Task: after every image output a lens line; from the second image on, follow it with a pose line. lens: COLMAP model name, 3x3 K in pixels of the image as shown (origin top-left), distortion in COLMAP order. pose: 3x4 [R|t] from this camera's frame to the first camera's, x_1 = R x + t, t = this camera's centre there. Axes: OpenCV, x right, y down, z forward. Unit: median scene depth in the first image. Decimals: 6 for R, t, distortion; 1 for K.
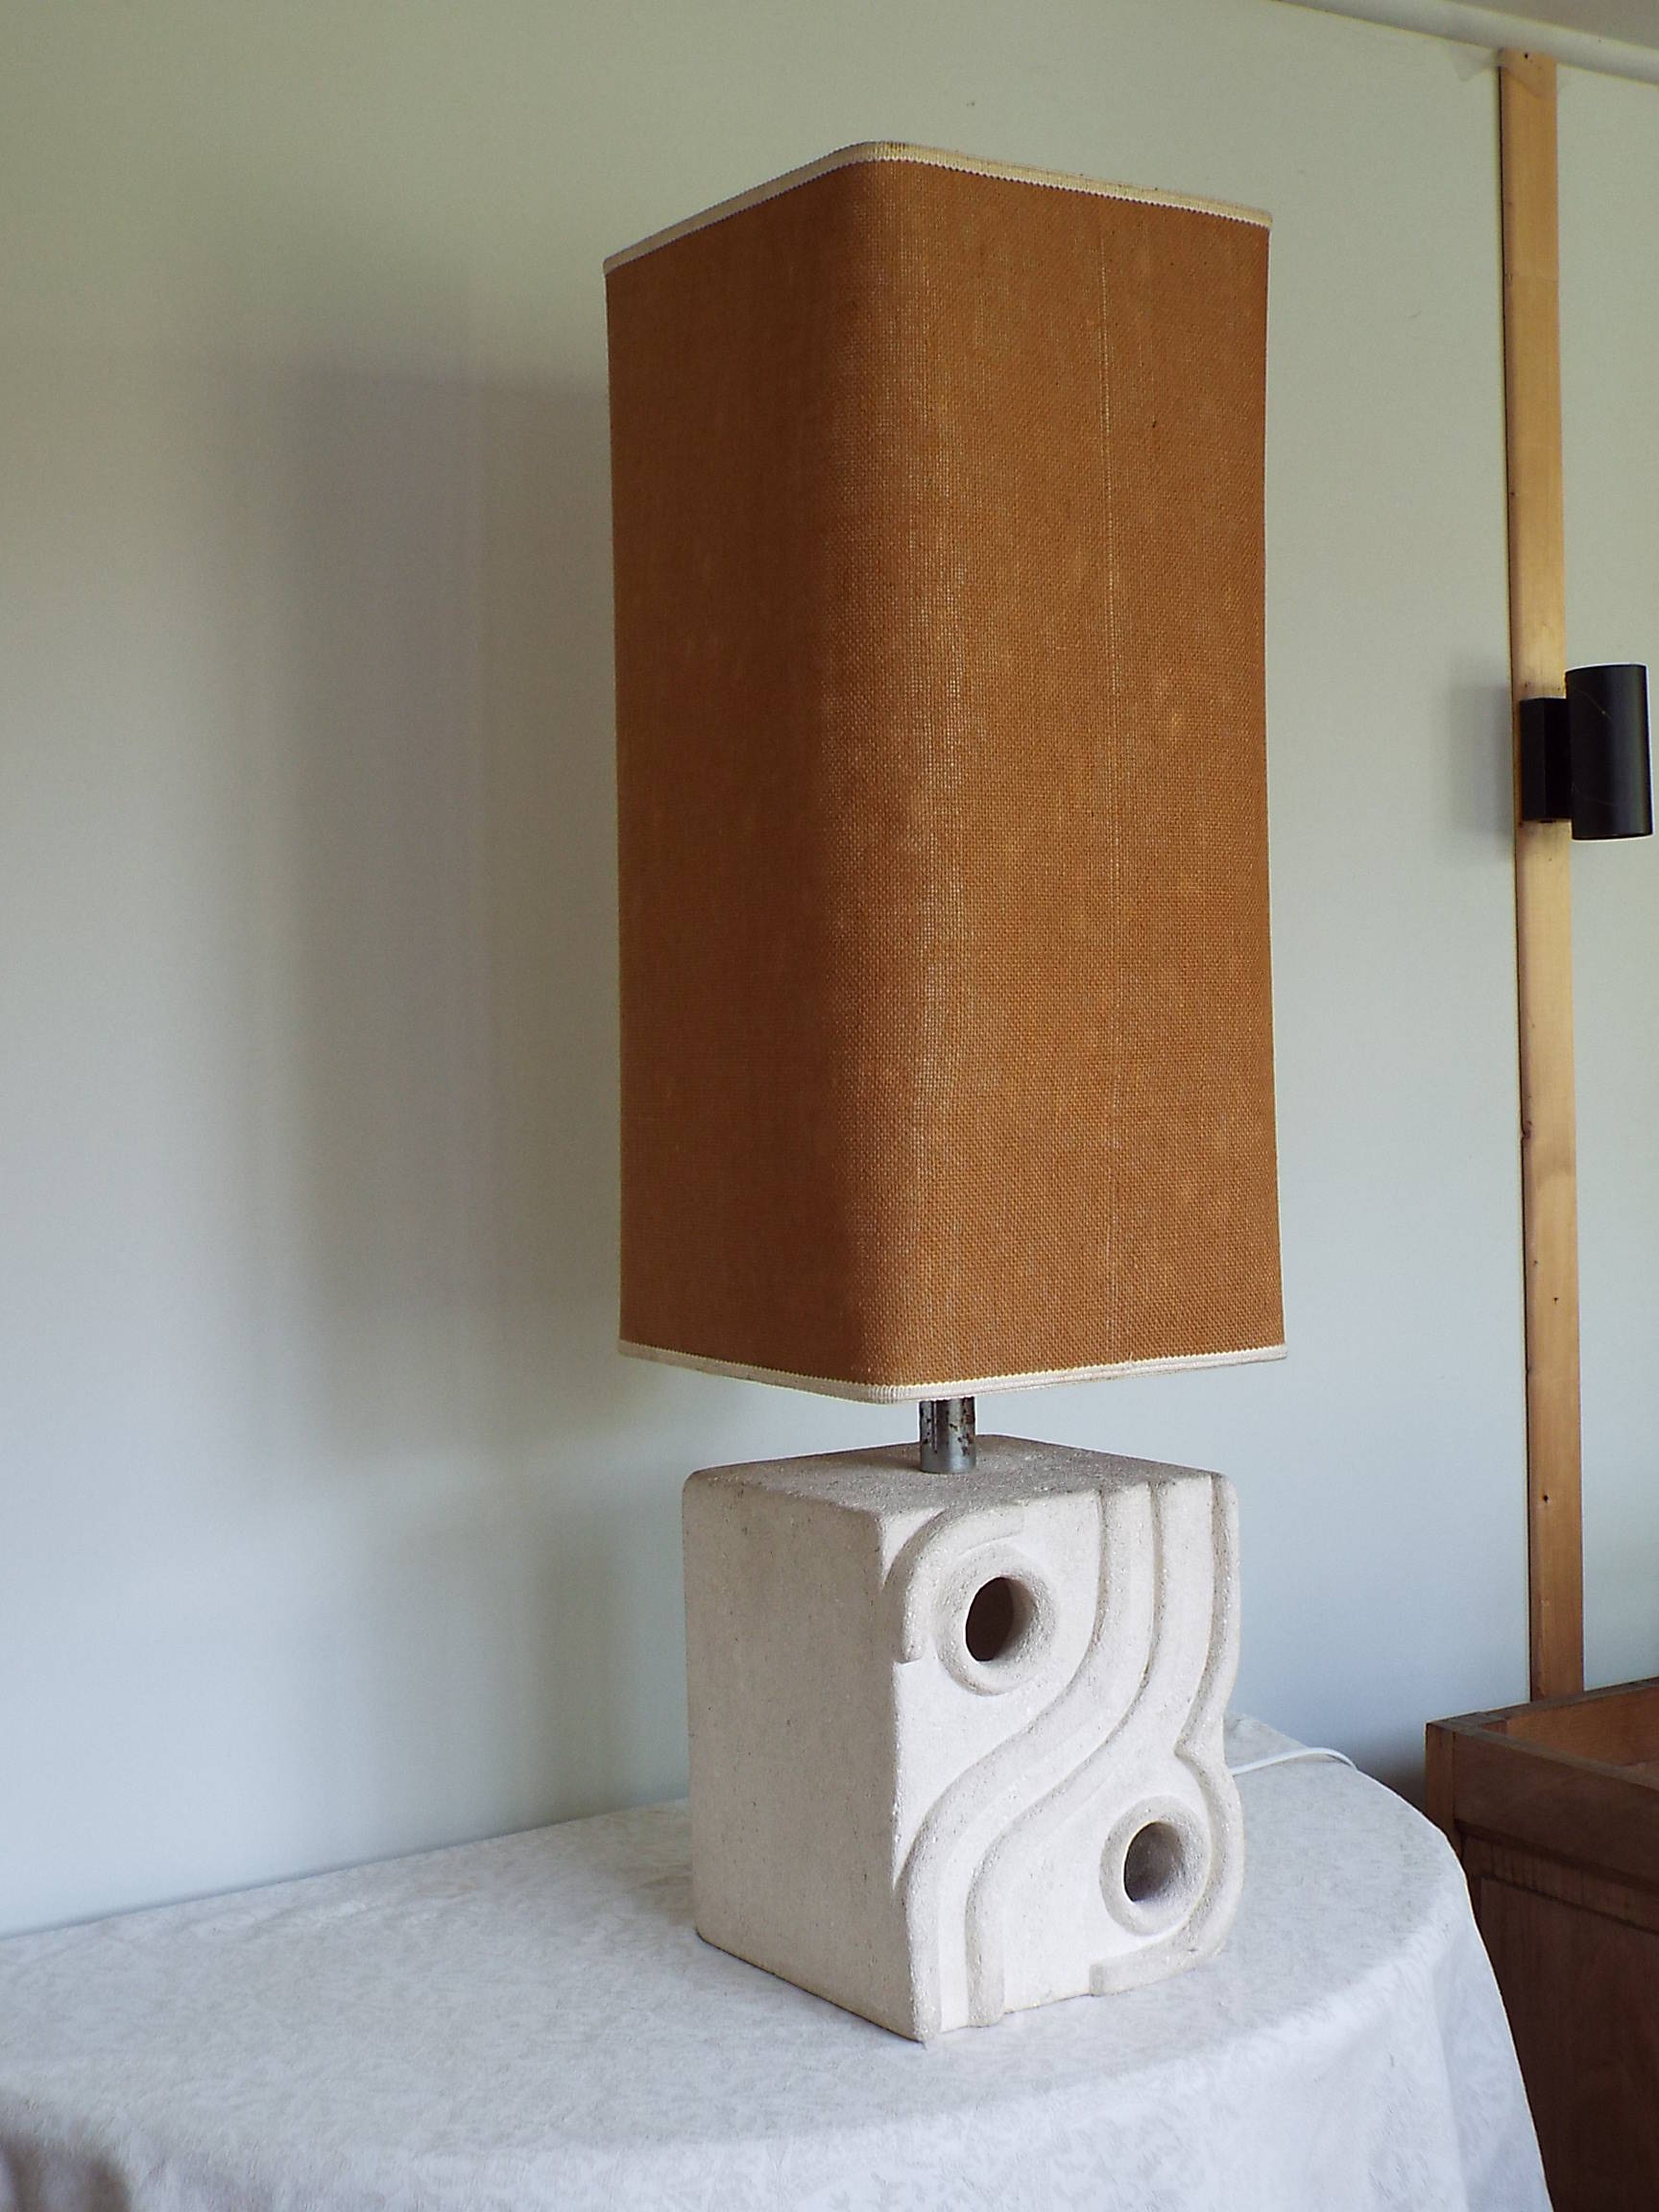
lens RADIAL K [[2839.3, 0, 843.9], [0, 2839.3, 1116.9], [0, 0, 1]] dist [0.003239, 0.000000]
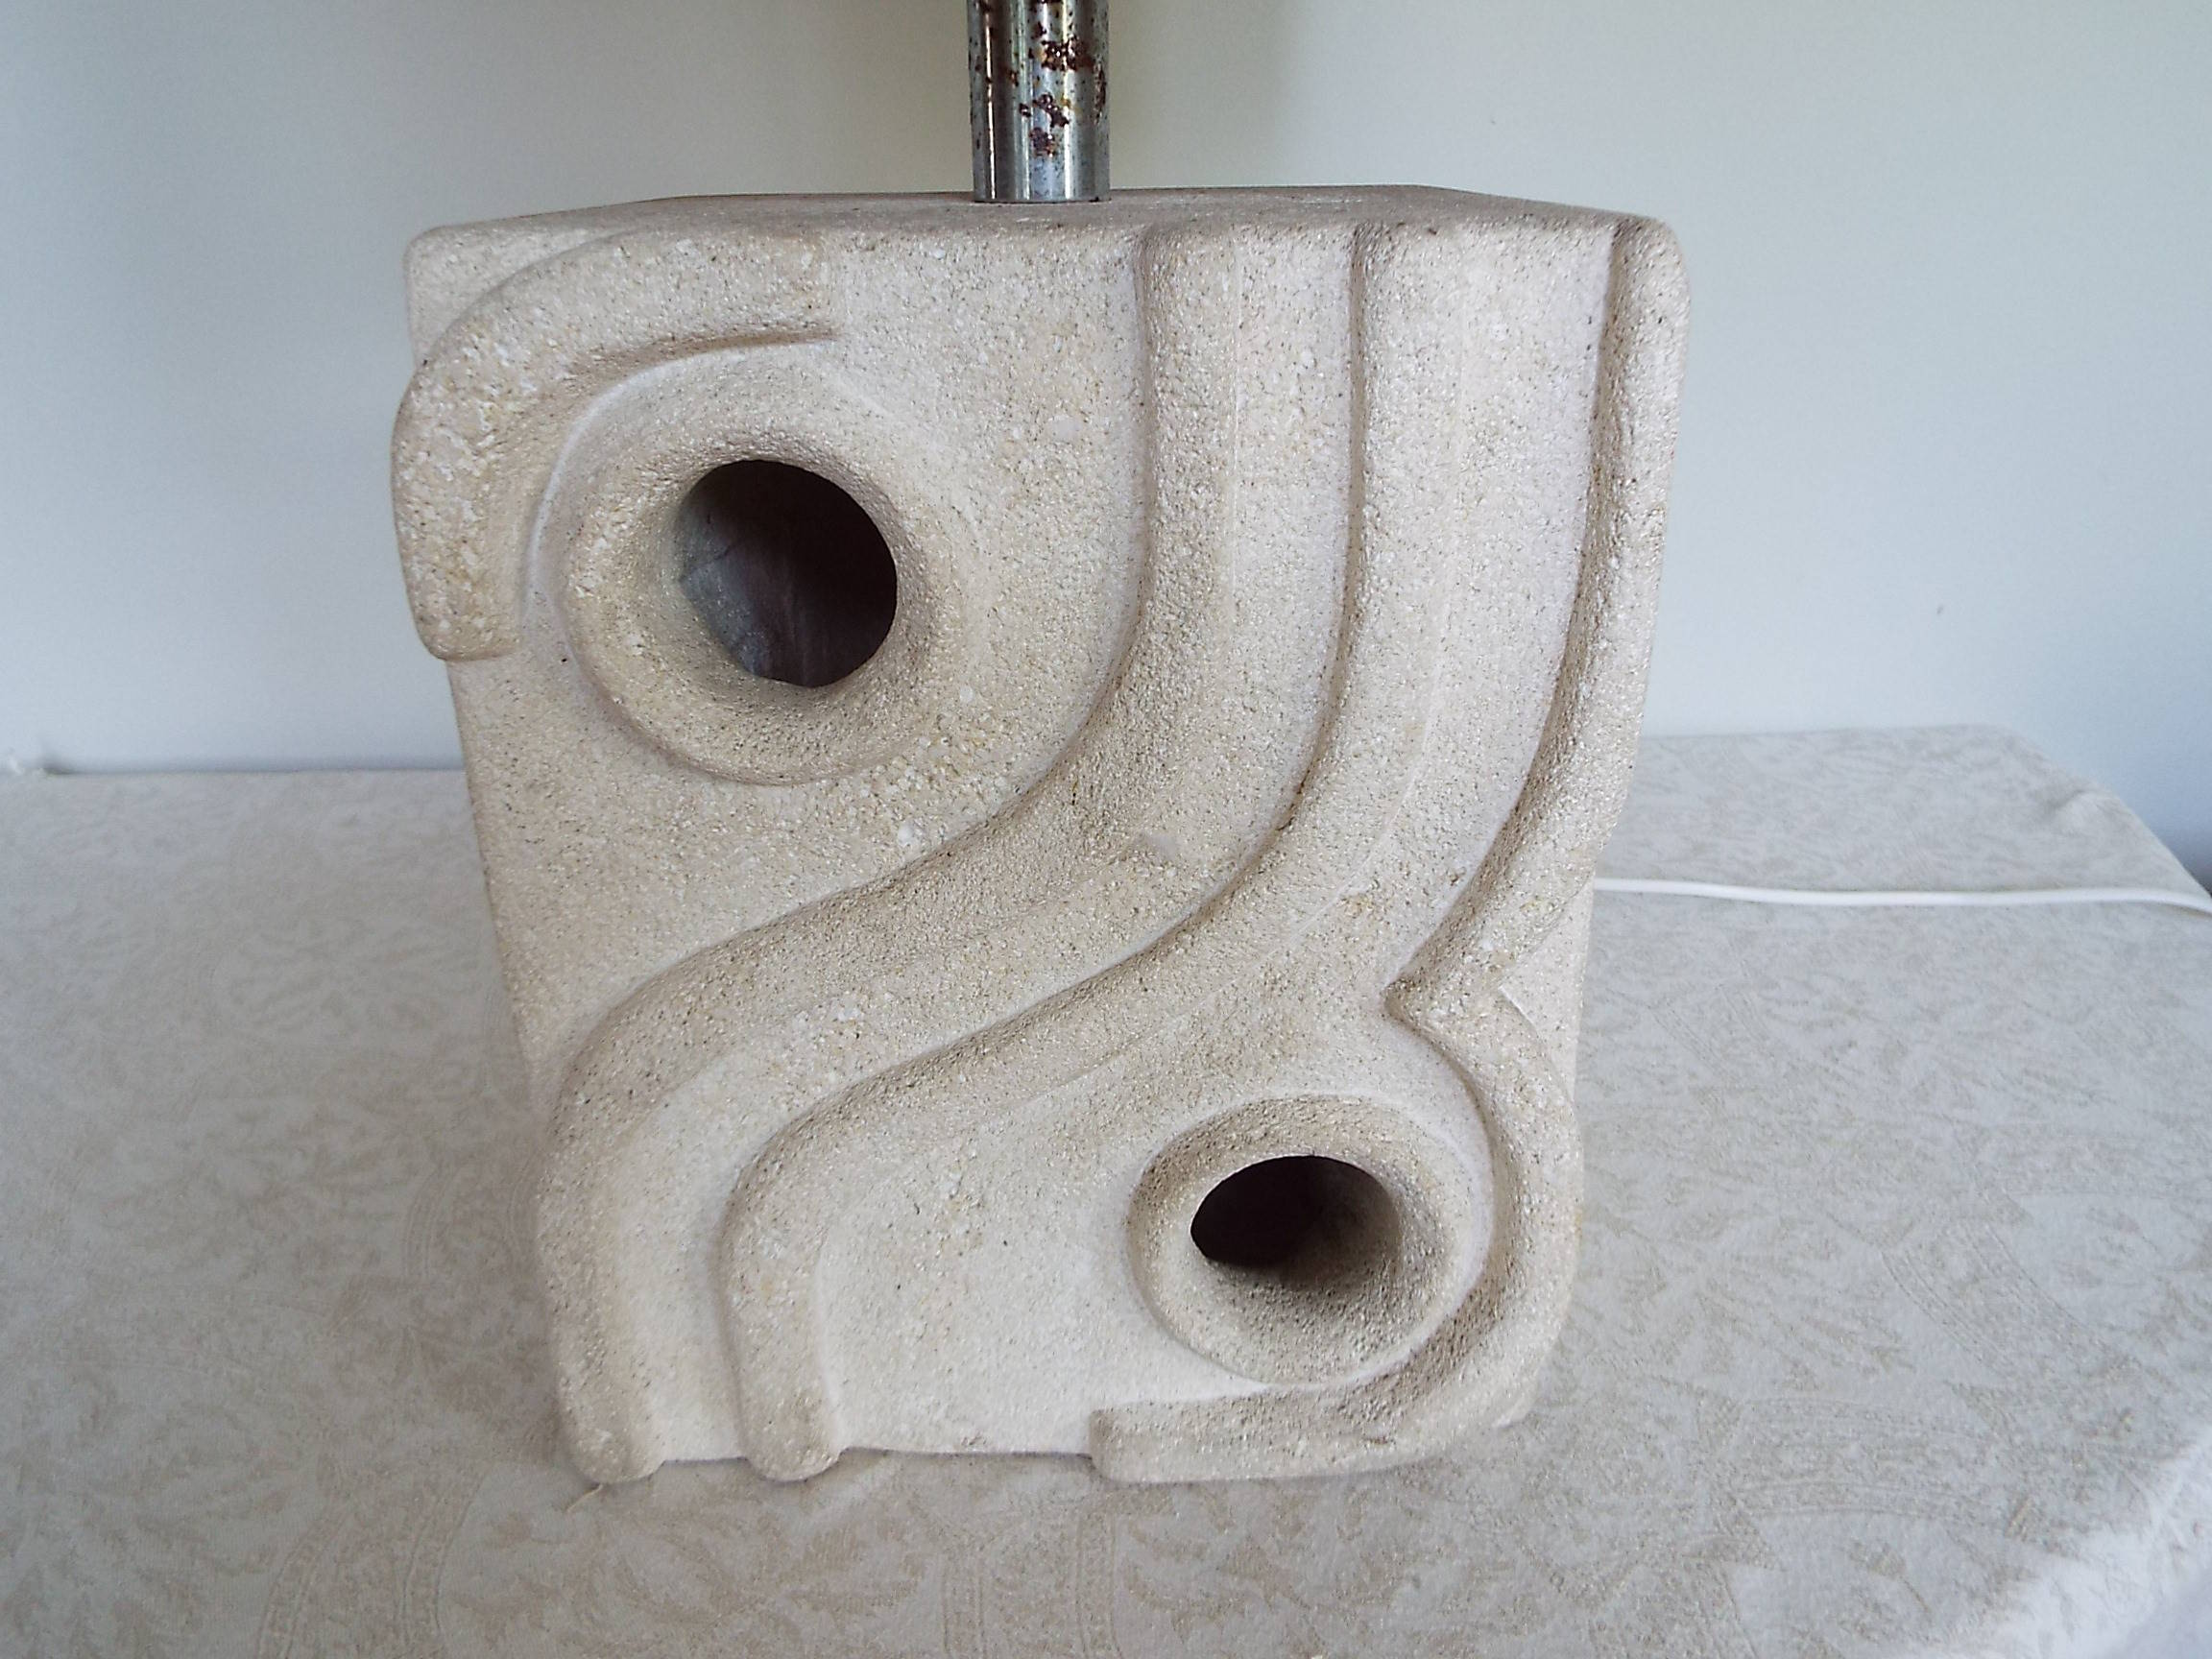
lens RADIAL K [[1601.9, 0, 1115.4], [0, 1601.9, 823.1], [0, 0, 1]] dist [-0.013276, 0.041550]
pose [[0.839747, 0.225278, -0.494038, 0.189740], [-0.024947, 0.924916, 0.379352, 0.125893], [0.542404, -0.306235, 0.782316, 0.842809]]
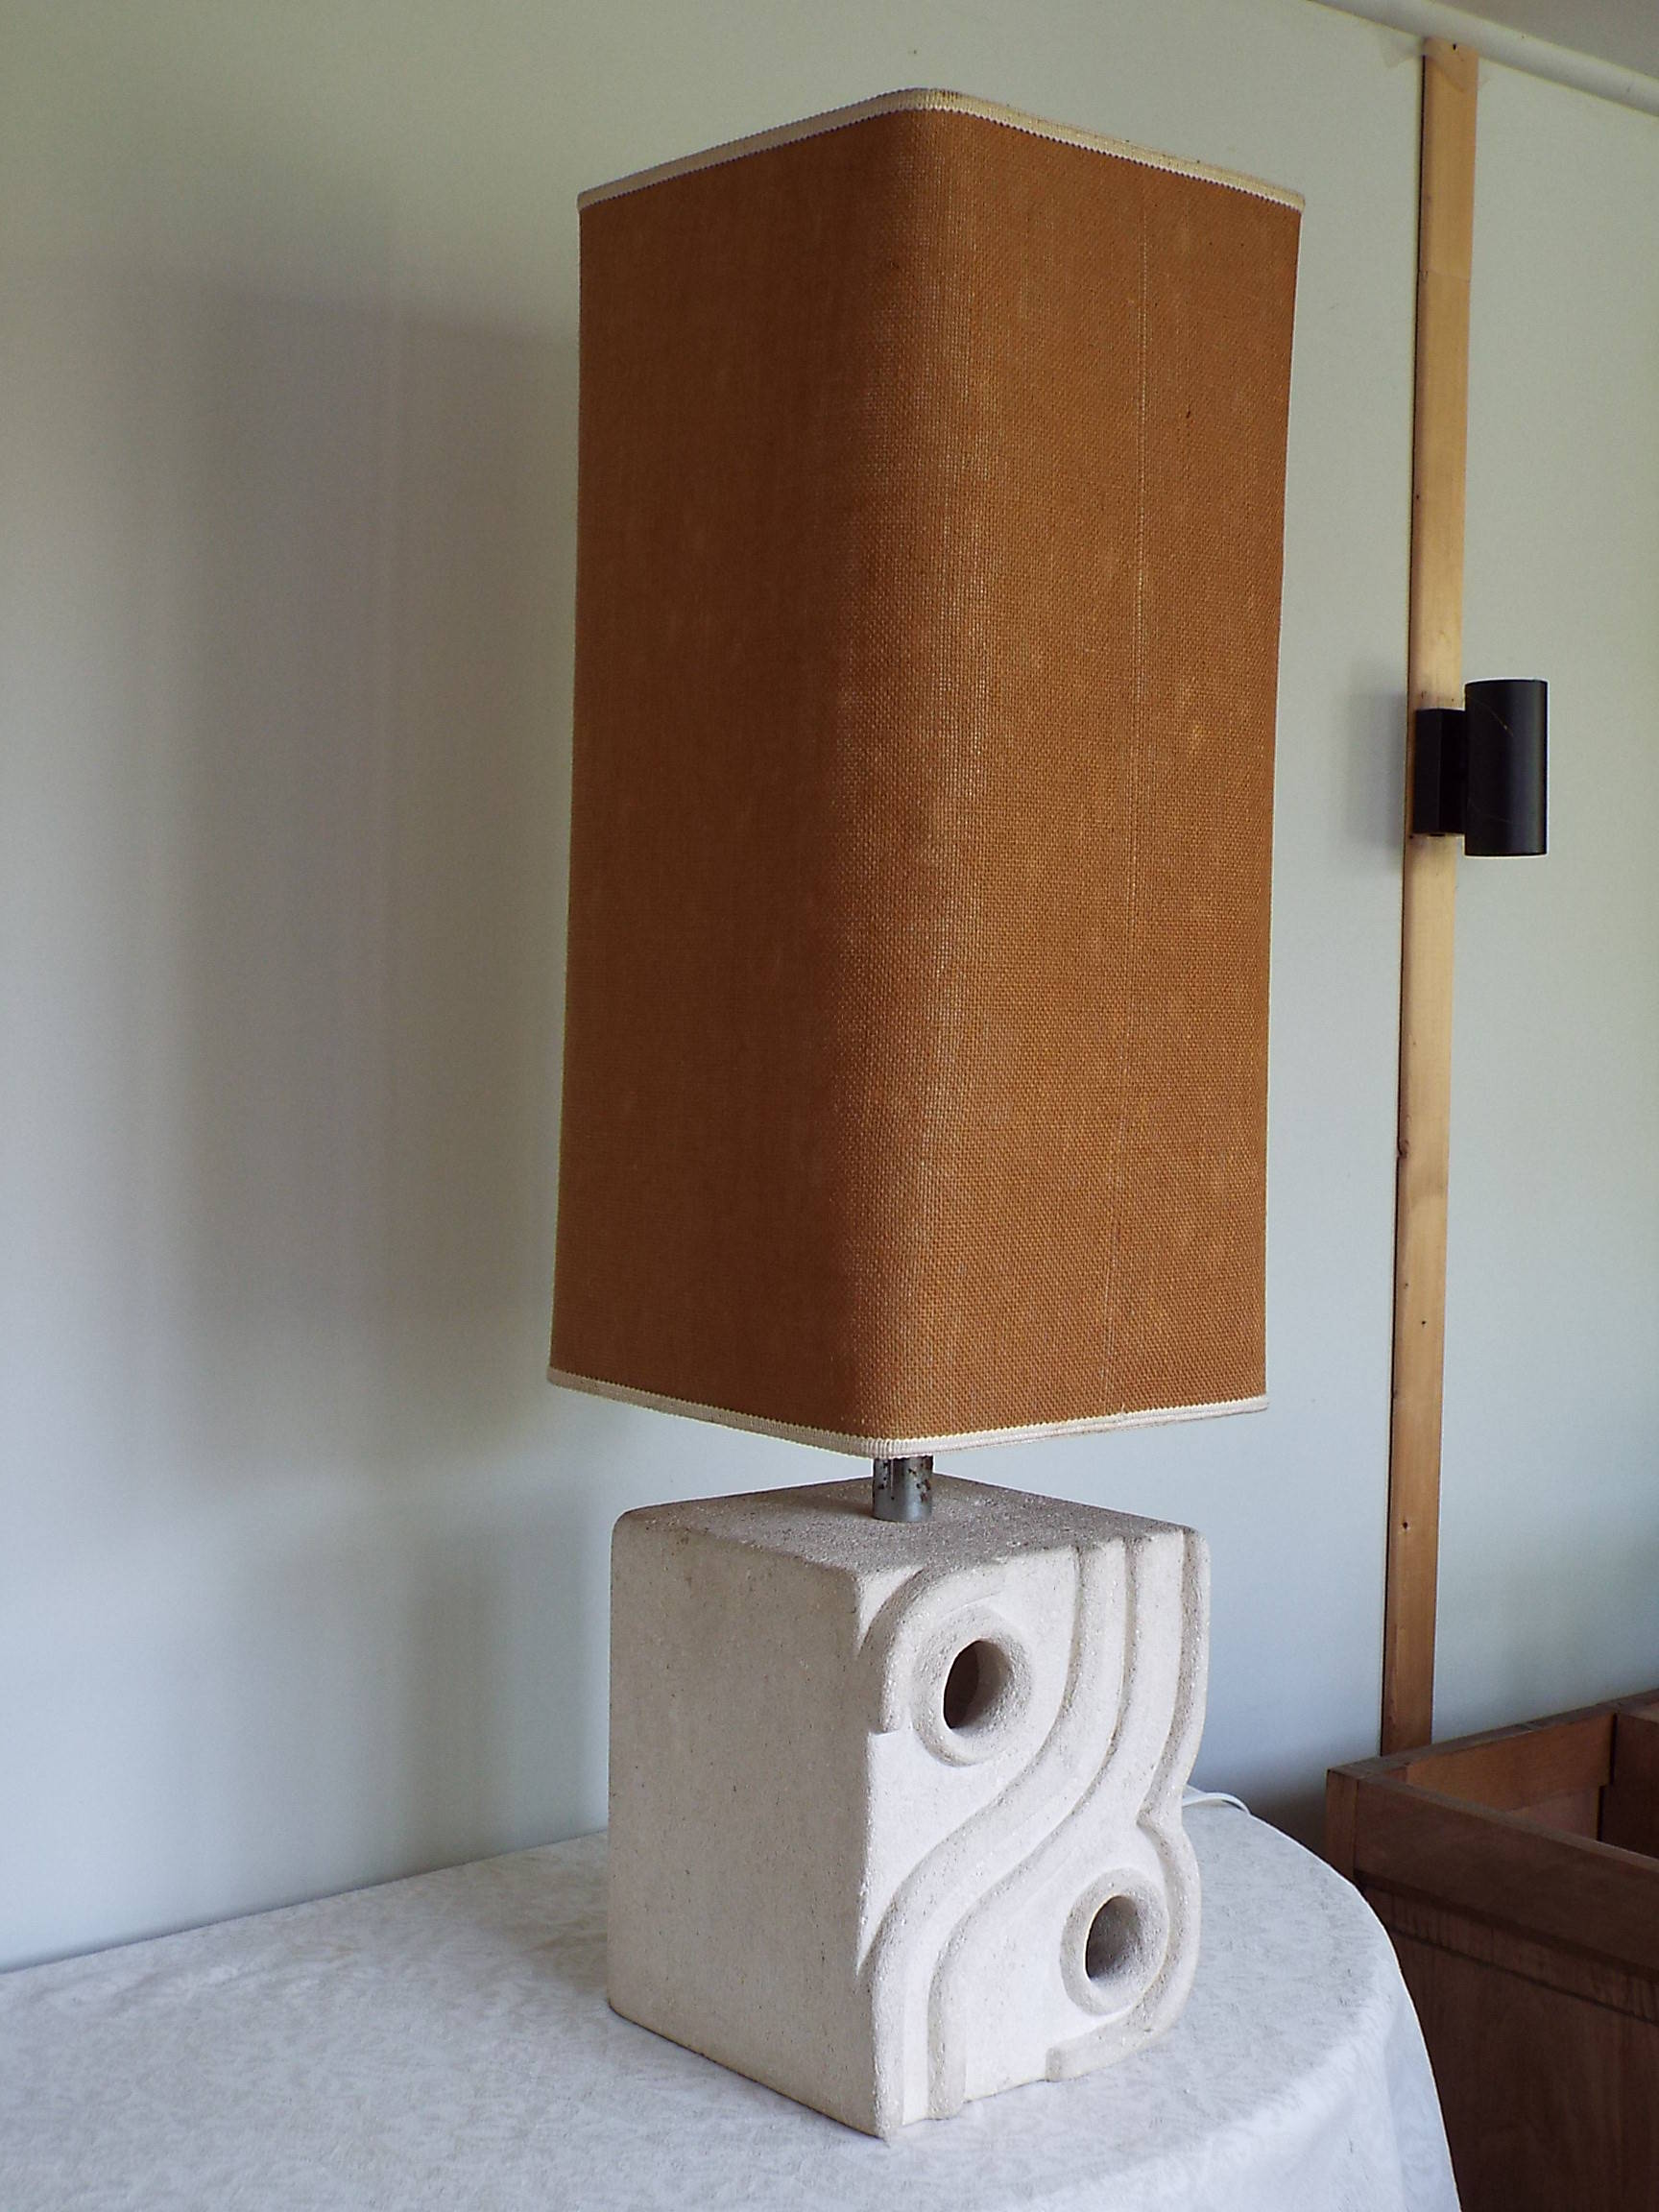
lens RADIAL K [[2839.3, 0, 842.4], [0, 2839.3, 1116.4], [0, 0, 1]] dist [0.003239, 0.000000]
pose [[0.992537, 0.035696, 0.116598, -0.102109], [-0.037749, 0.999168, 0.015444, -0.022652], [-0.115950, -0.019730, 0.993059, 0.078191]]
